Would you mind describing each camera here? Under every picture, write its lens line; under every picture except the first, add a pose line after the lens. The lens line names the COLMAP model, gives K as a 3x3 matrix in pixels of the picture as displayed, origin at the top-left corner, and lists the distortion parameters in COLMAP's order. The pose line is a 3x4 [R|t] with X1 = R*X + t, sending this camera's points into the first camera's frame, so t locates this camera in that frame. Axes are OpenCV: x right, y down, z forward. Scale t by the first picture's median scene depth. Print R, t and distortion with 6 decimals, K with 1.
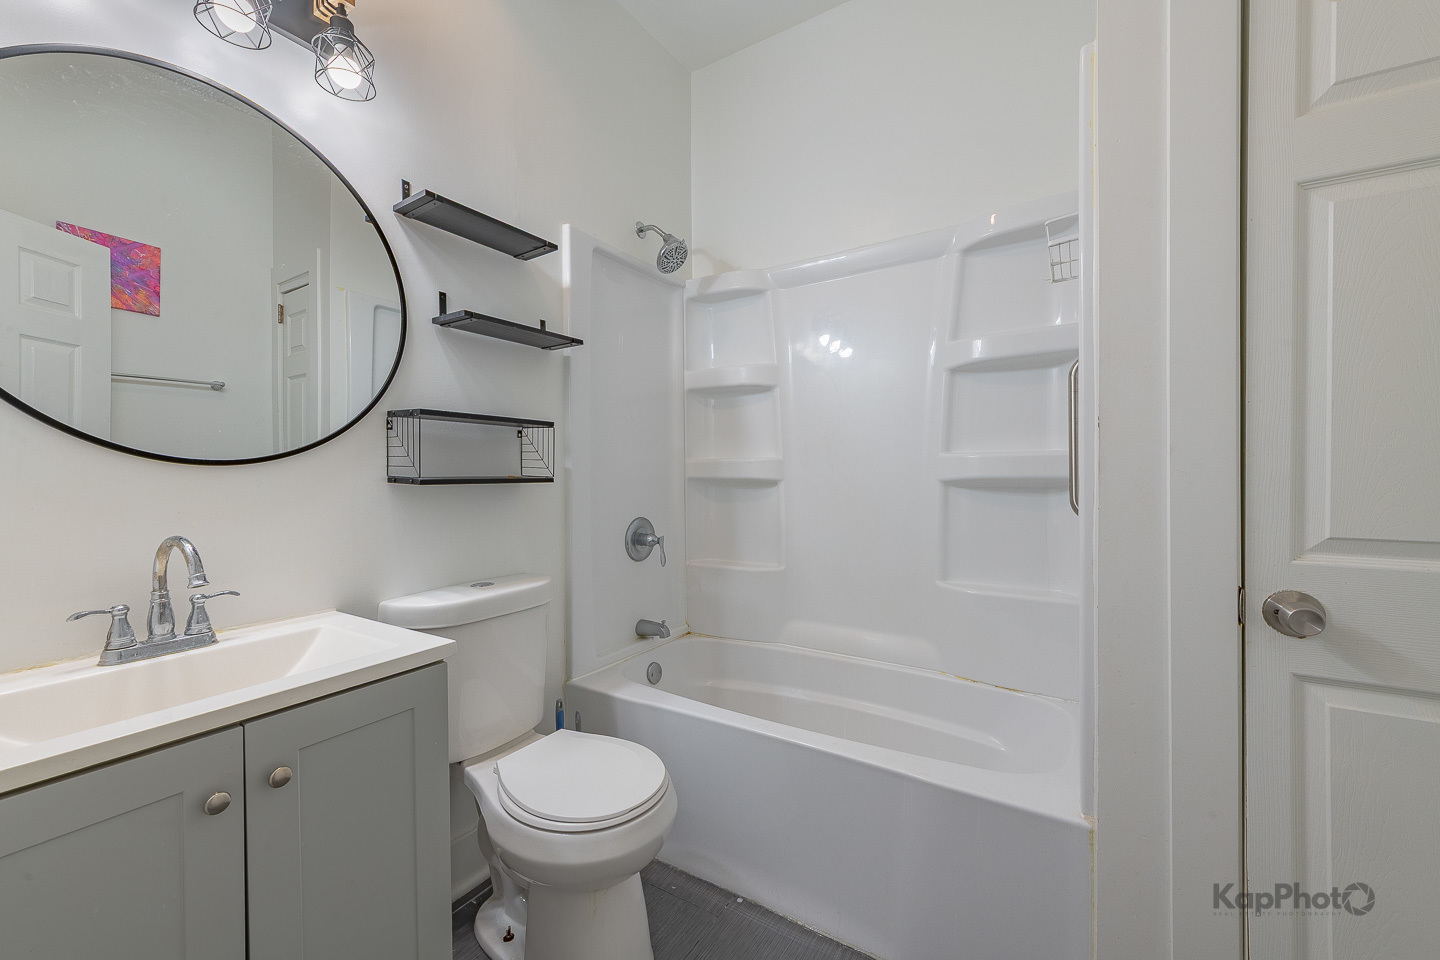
lens RADIAL K [[582.4, 0, 729.7], [0, 582.4, 477.0], [0, 0, 1]] dist [0.006780, -0.002663]
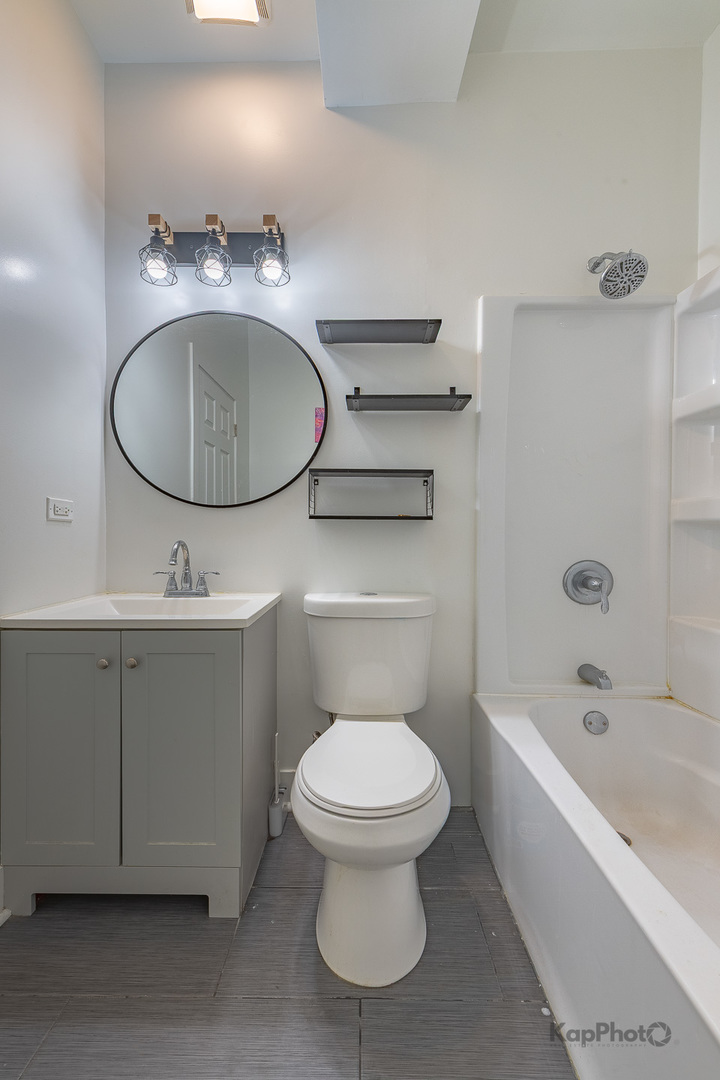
lens RADIAL K [[414.8, 0, 348.5], [0, 414.8, 538.0], [0, 0, 1]] dist [0.008353, -0.002487]
pose [[0.513760, 0.019028, -0.857723, 0.245383], [-0.009402, 0.999819, 0.016549, 0.024200], [0.857882, -0.000438, 0.513846, 0.295380]]
